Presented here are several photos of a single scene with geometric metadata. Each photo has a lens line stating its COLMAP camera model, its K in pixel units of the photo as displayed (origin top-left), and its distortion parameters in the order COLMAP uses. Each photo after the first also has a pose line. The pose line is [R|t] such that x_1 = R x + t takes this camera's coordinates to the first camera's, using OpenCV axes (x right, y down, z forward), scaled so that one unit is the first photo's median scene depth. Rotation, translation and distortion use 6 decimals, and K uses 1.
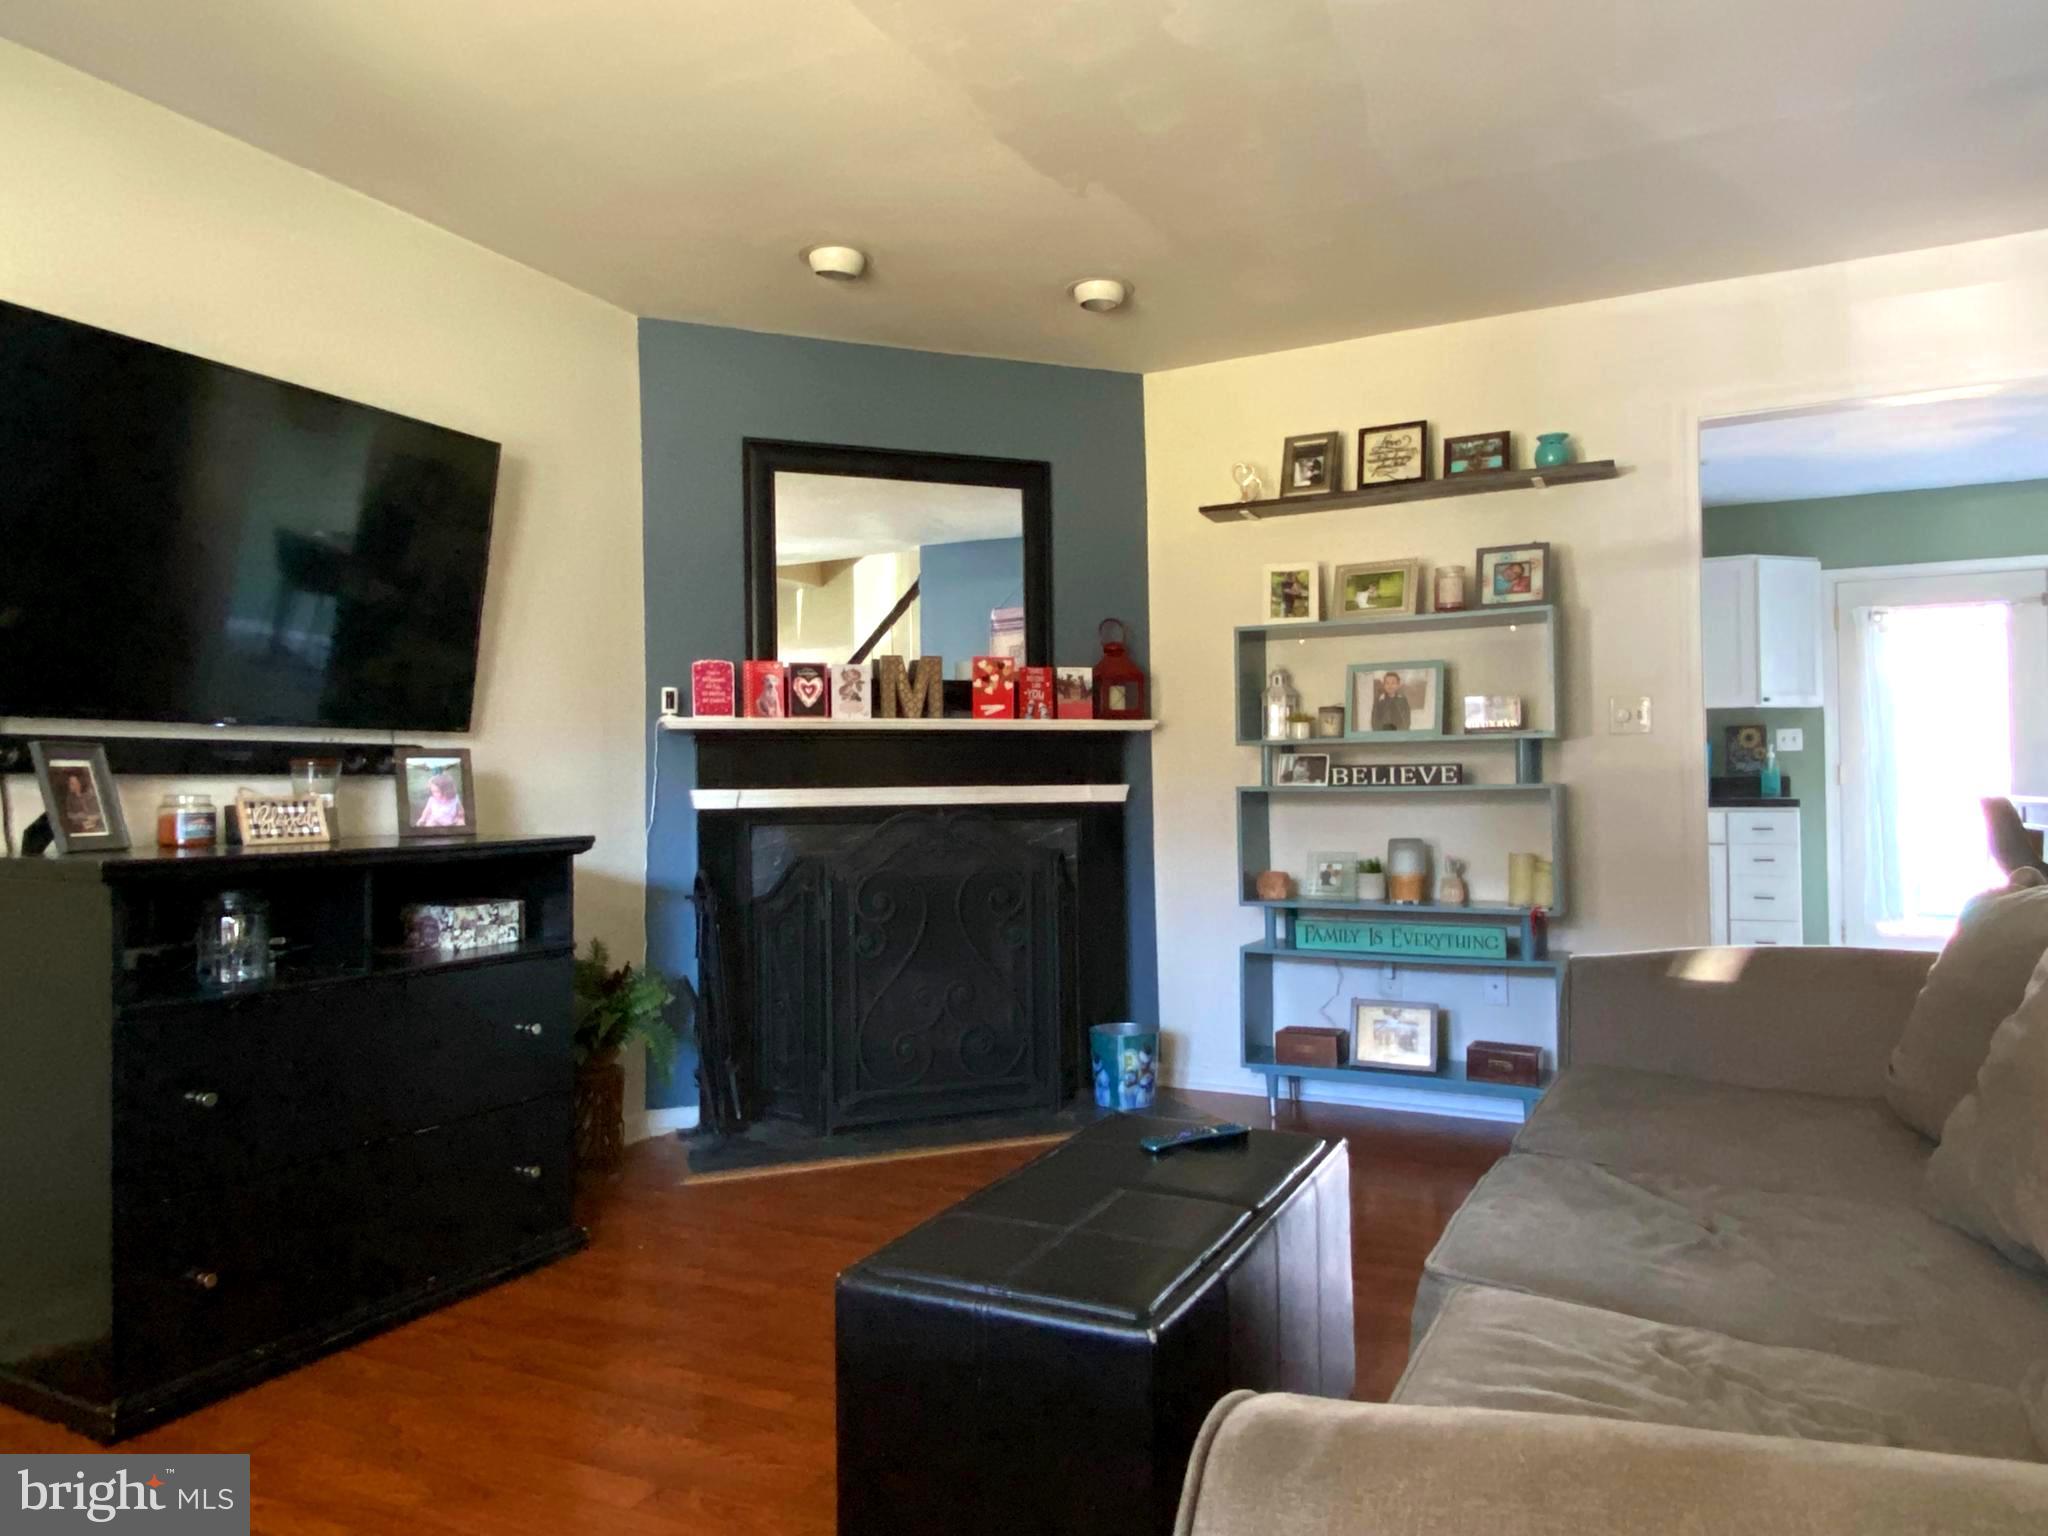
lens RADIAL K [[1351.7, 0, 1044.2], [0, 1351.7, 763.9], [0, 0, 1]] dist [0.041972, -0.076039]
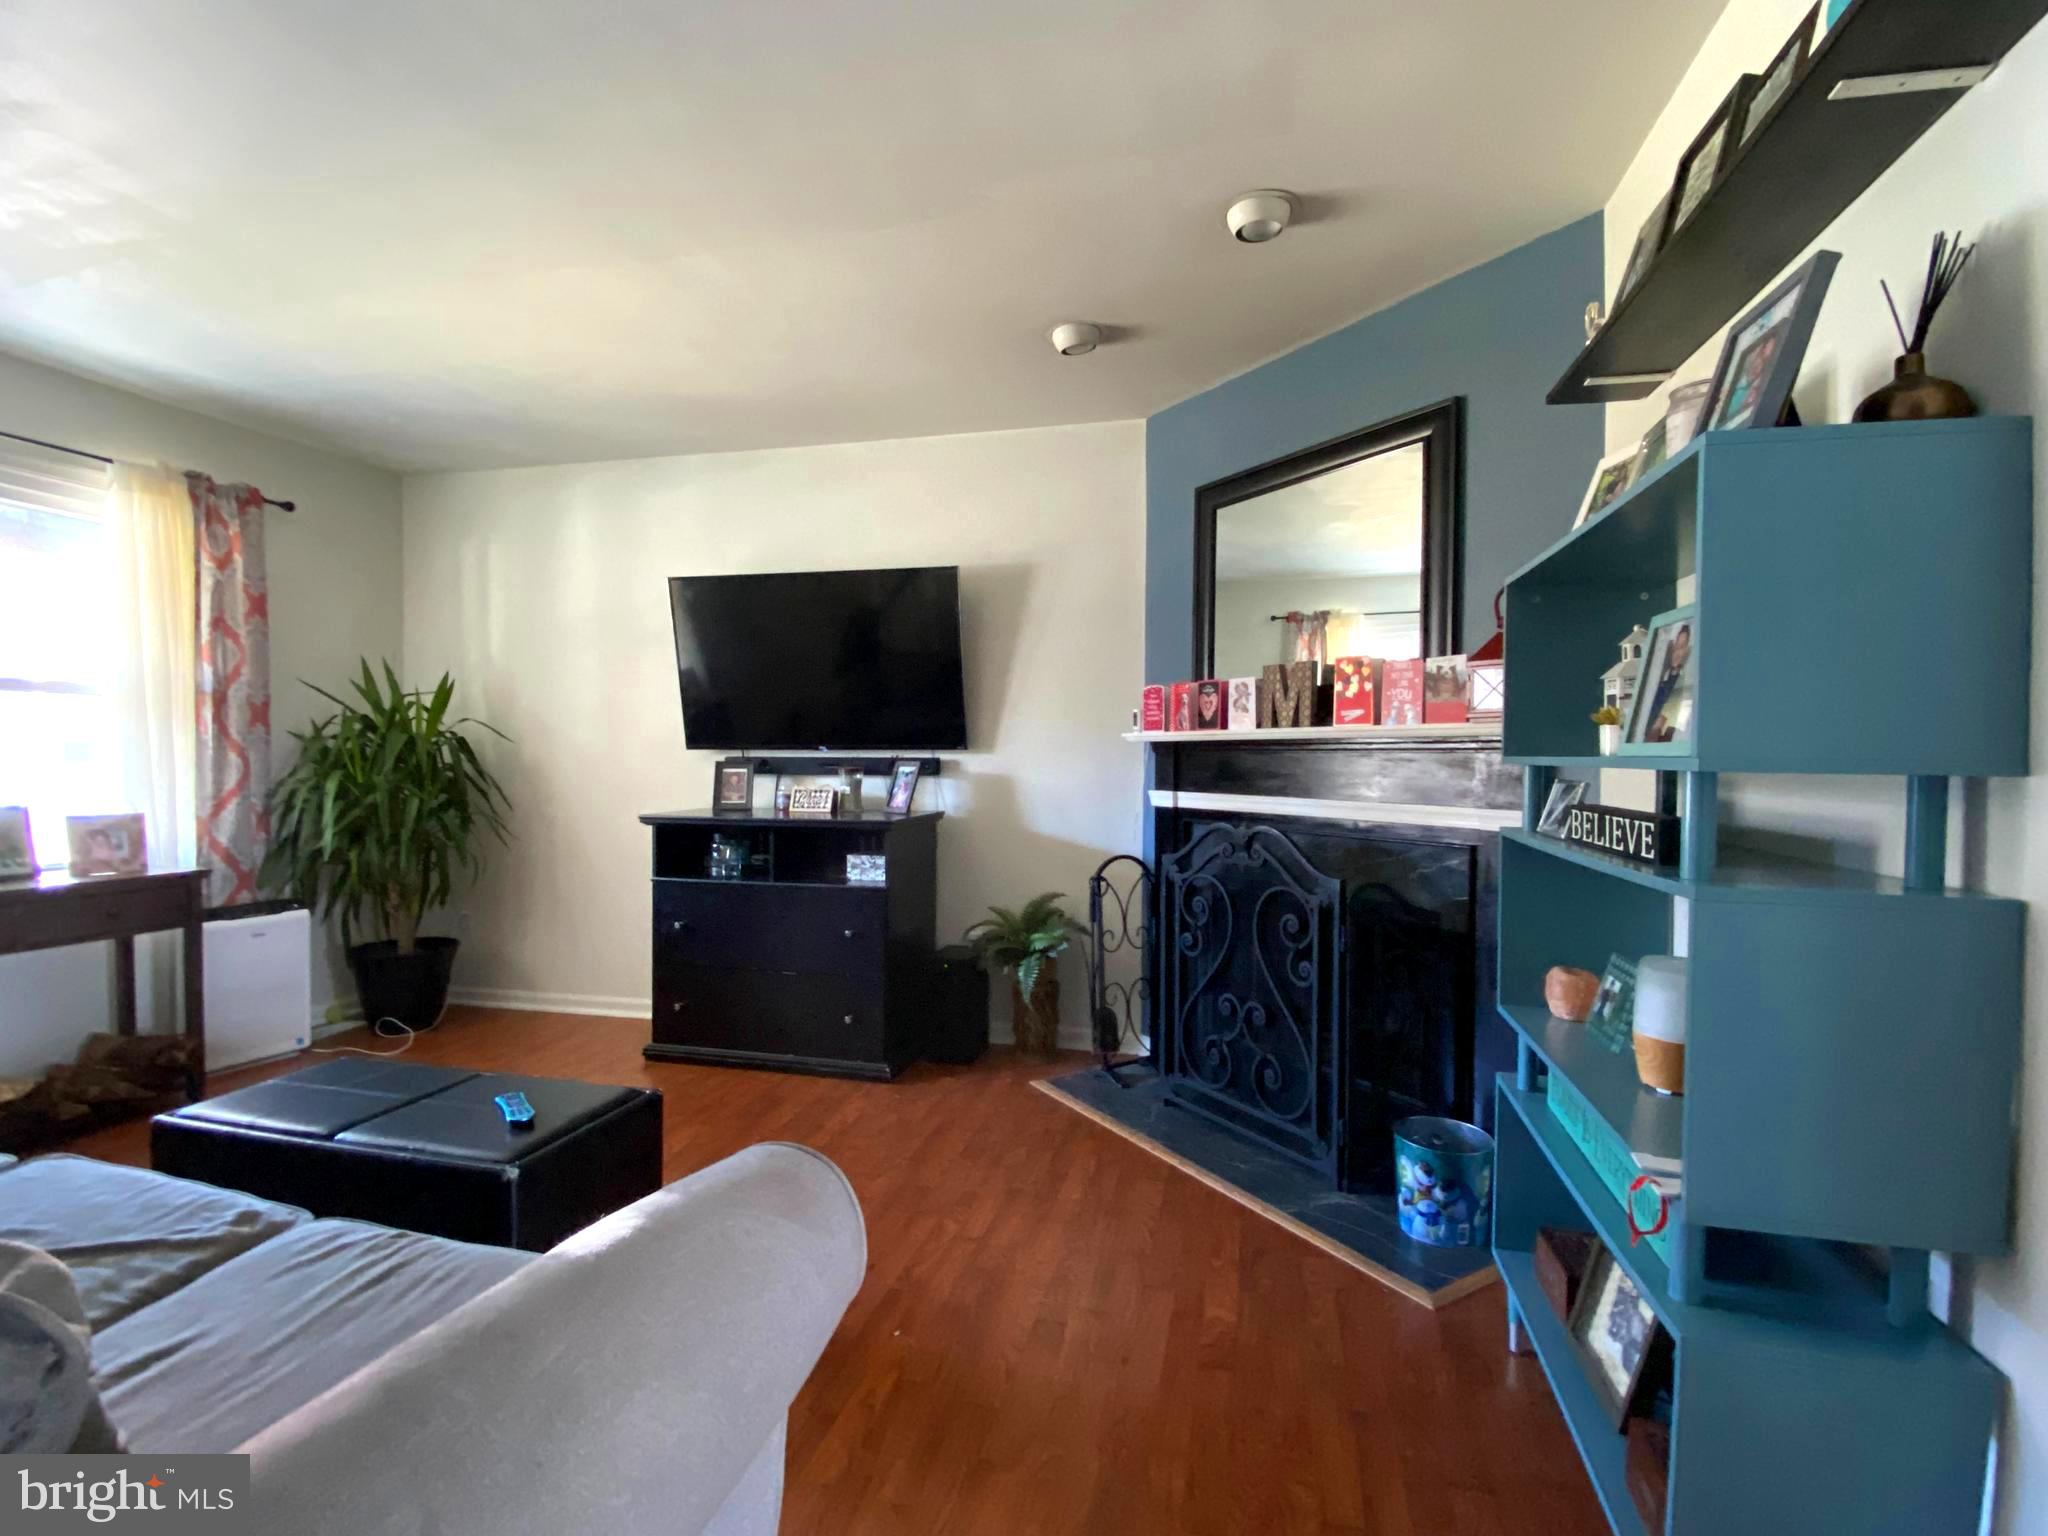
lens RADIAL K [[965.5, 0, 1036.5], [0, 965.5, 763.2], [0, 0, 1]] dist [0.001306, -0.000383]
pose [[0.174764, 0.023744, -0.984324, 0.566644], [0.011279, 0.999595, 0.026115, -0.028592], [0.984546, -0.015666, 0.174426, 0.710298]]
